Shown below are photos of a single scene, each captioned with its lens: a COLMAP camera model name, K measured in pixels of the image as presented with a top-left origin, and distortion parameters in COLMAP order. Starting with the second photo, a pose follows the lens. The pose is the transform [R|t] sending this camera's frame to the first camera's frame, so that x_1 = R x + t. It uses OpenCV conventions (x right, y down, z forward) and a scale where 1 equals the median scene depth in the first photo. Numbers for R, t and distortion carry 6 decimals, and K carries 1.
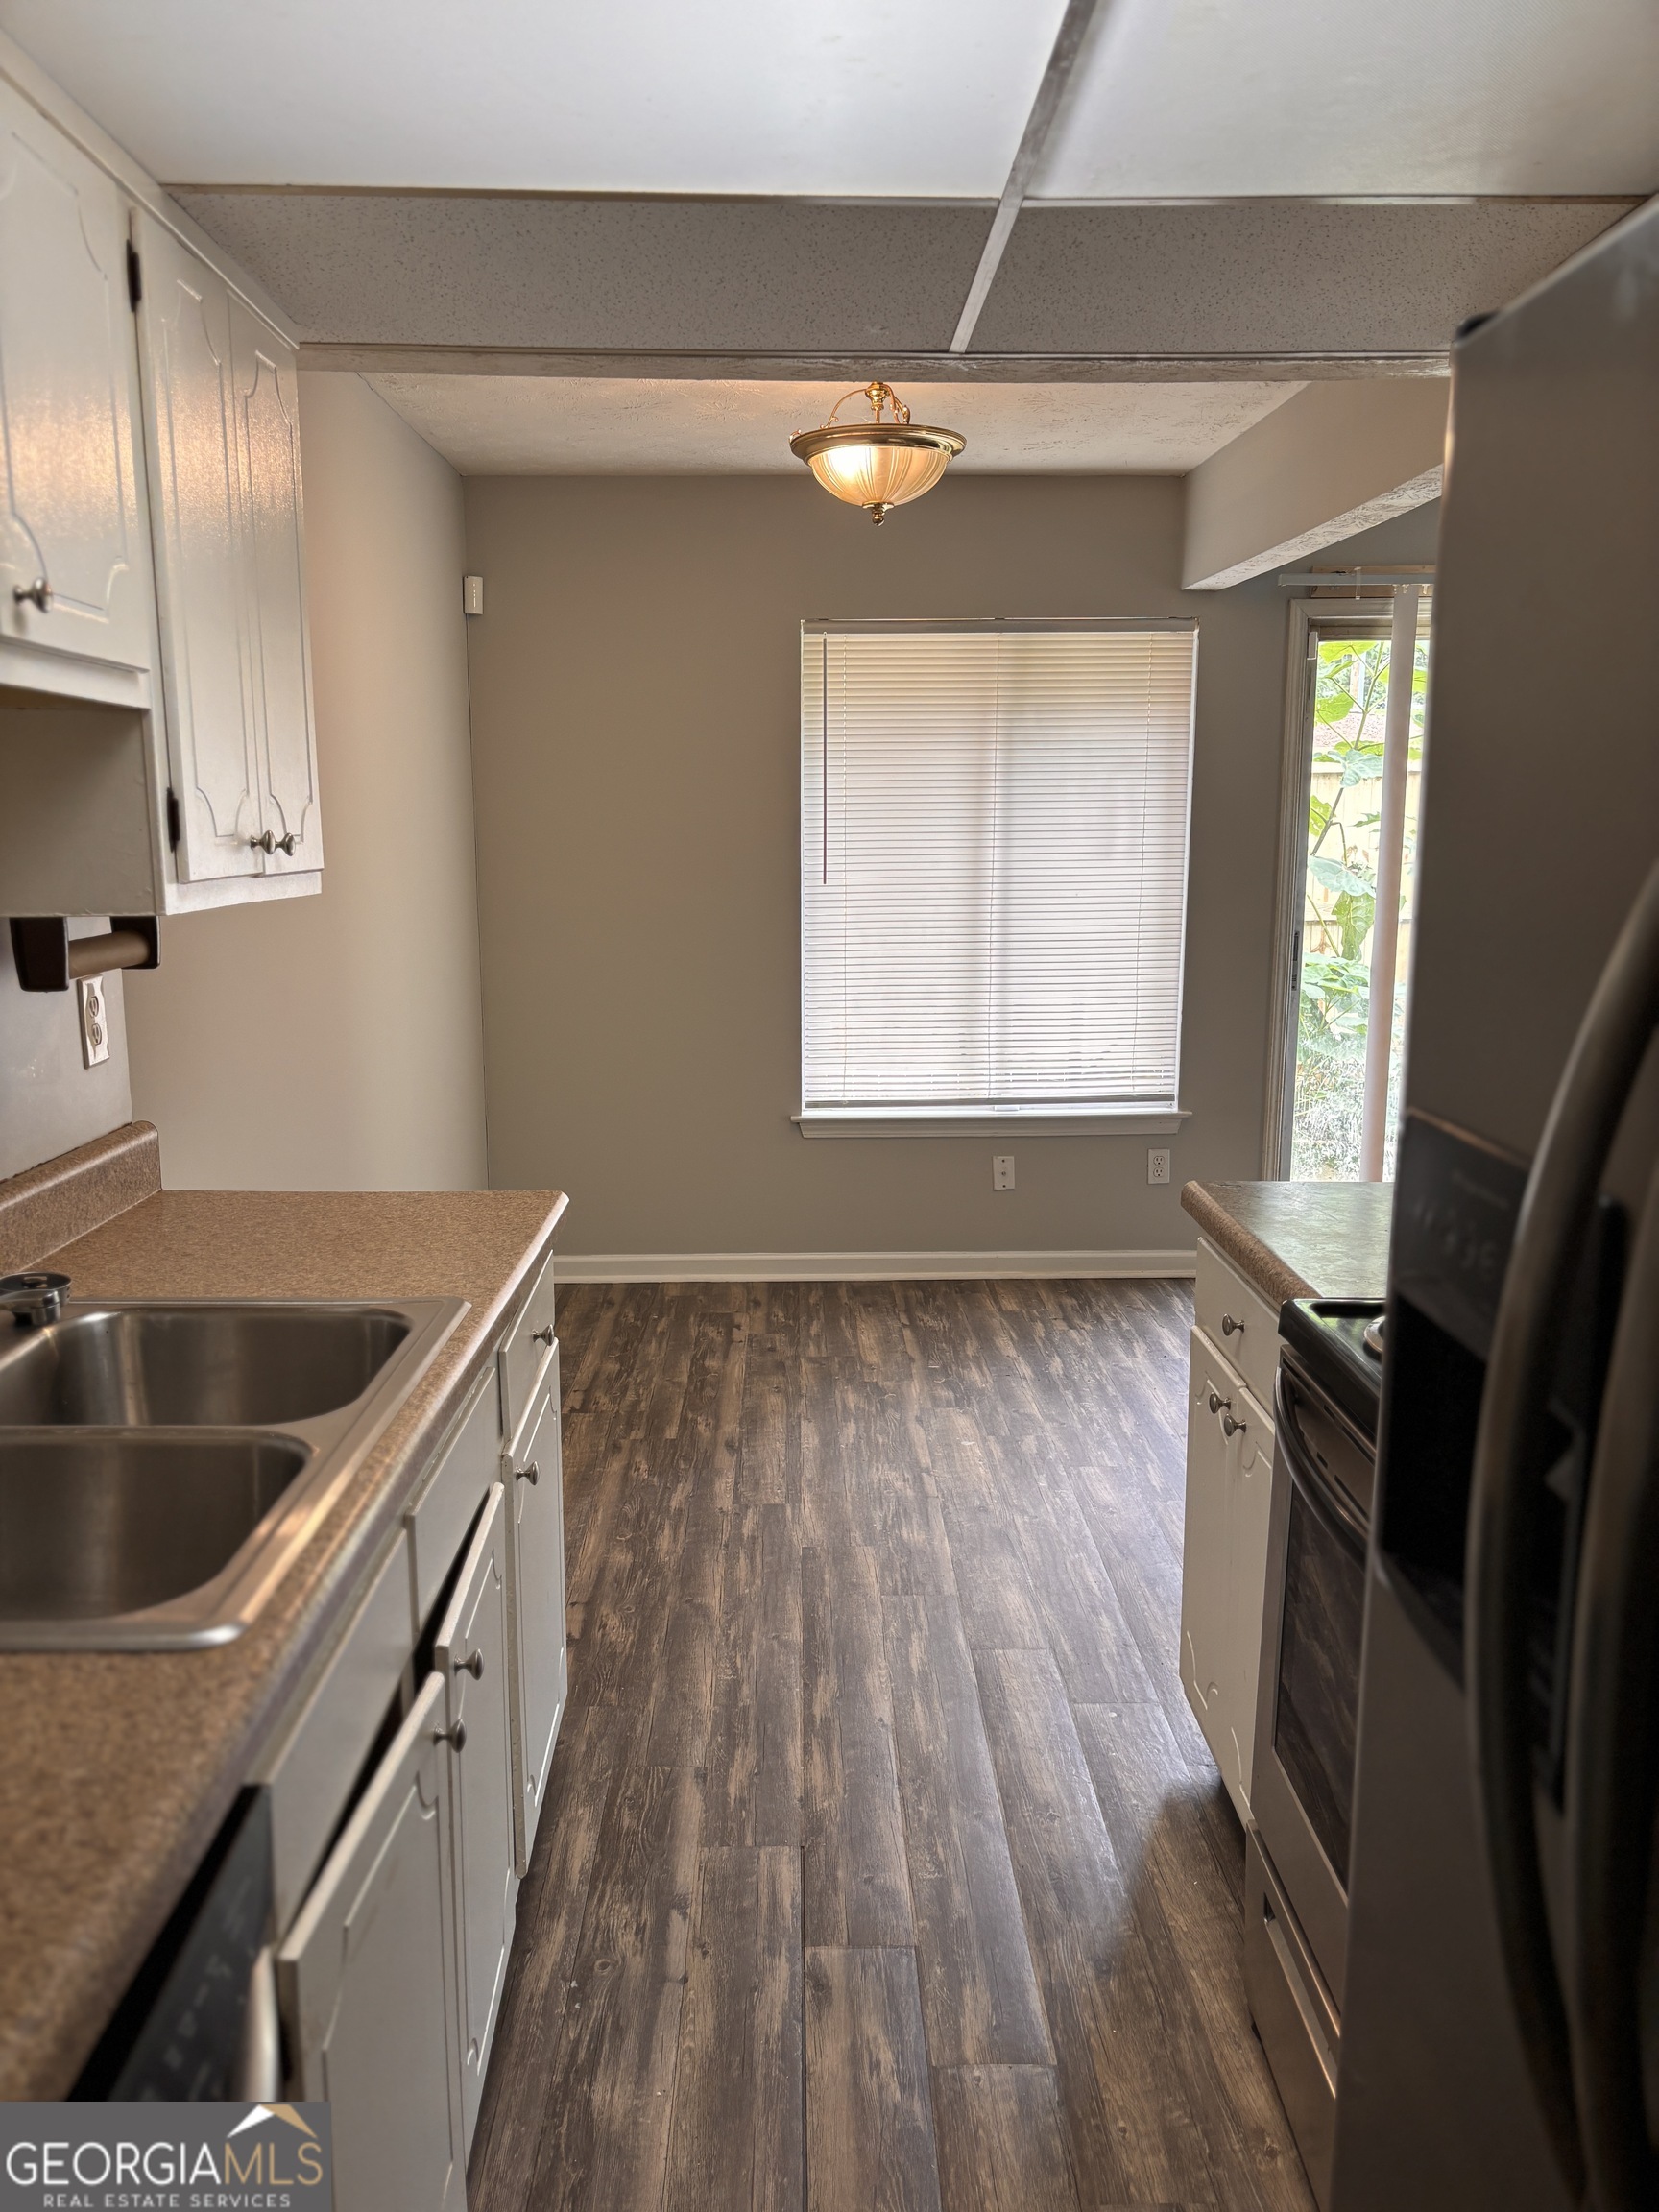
lens RADIAL K [[1664.2, 0, 825.8], [0, 1664.2, 1107.6], [0, 0, 1]] dist [0.103073, -0.002167]
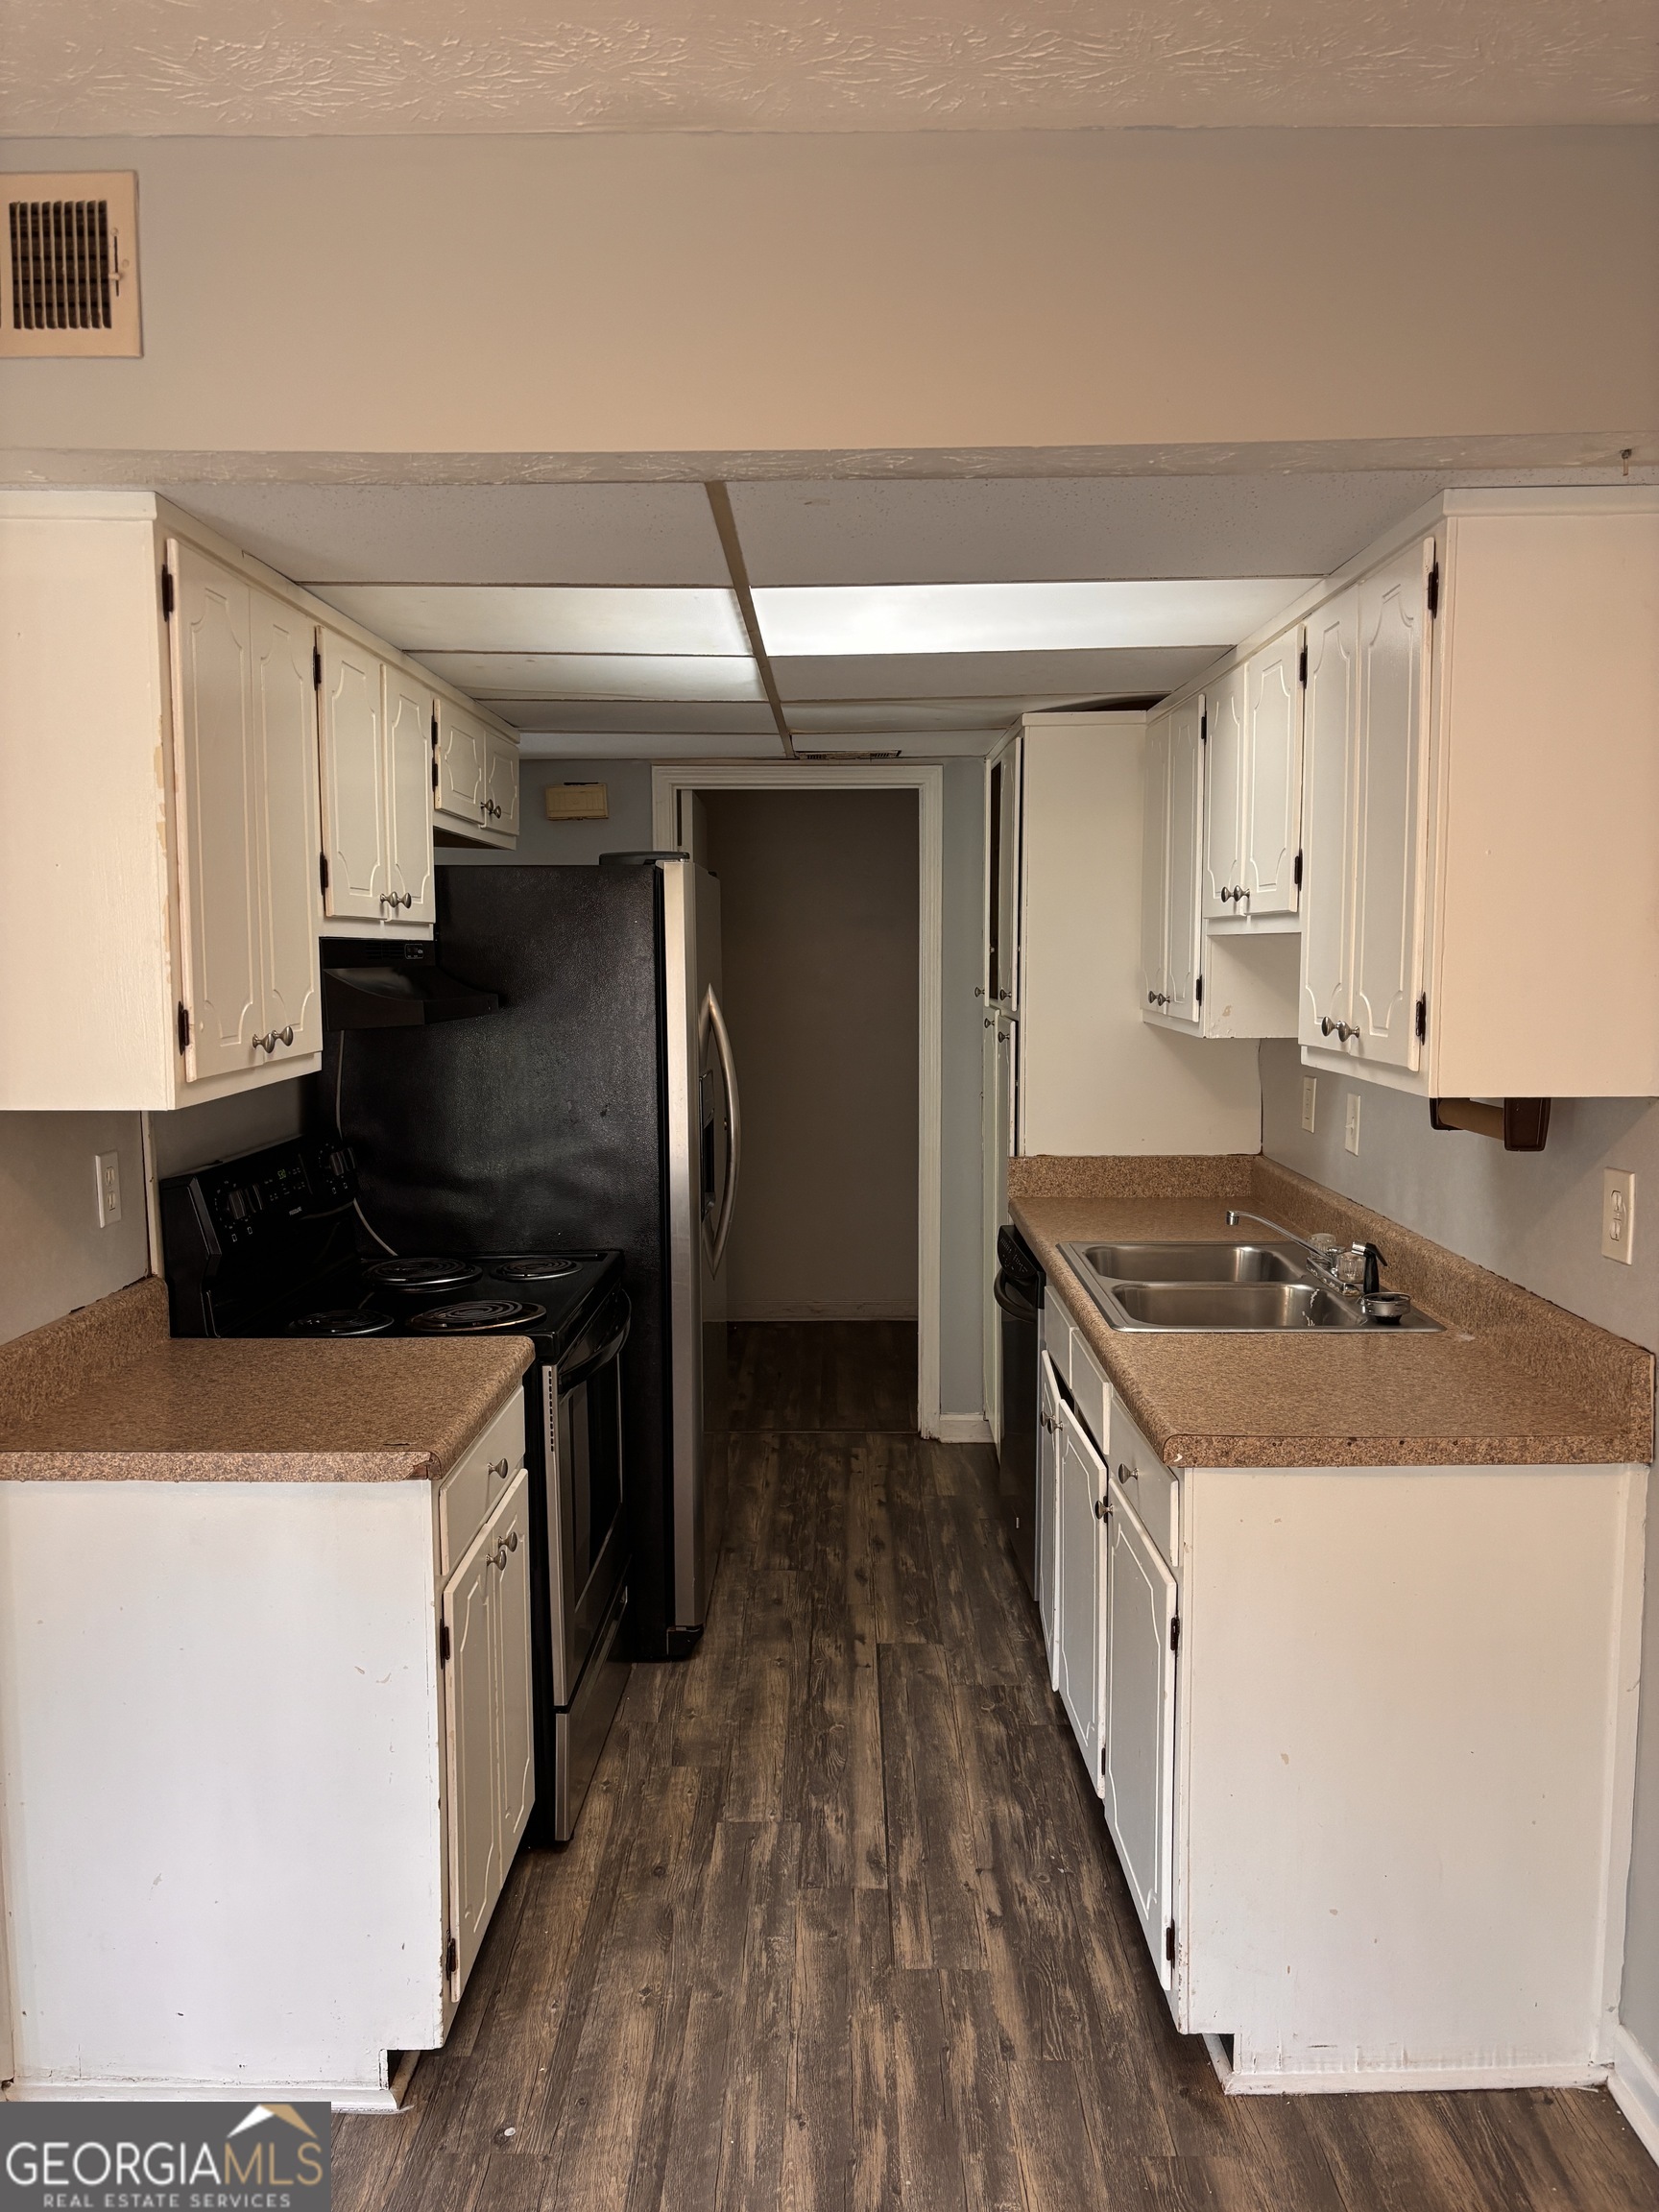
lens RADIAL K [[1664.2, 0, 832.4], [0, 1664.2, 1101.4], [0, 0, 1]] dist [0.103073, -0.002167]
pose [[-0.999581, 0.005521, 0.028416, -0.009792], [0.012897, 0.963771, 0.266420, -0.383147], [-0.025915, 0.266675, -0.963438, 1.952657]]
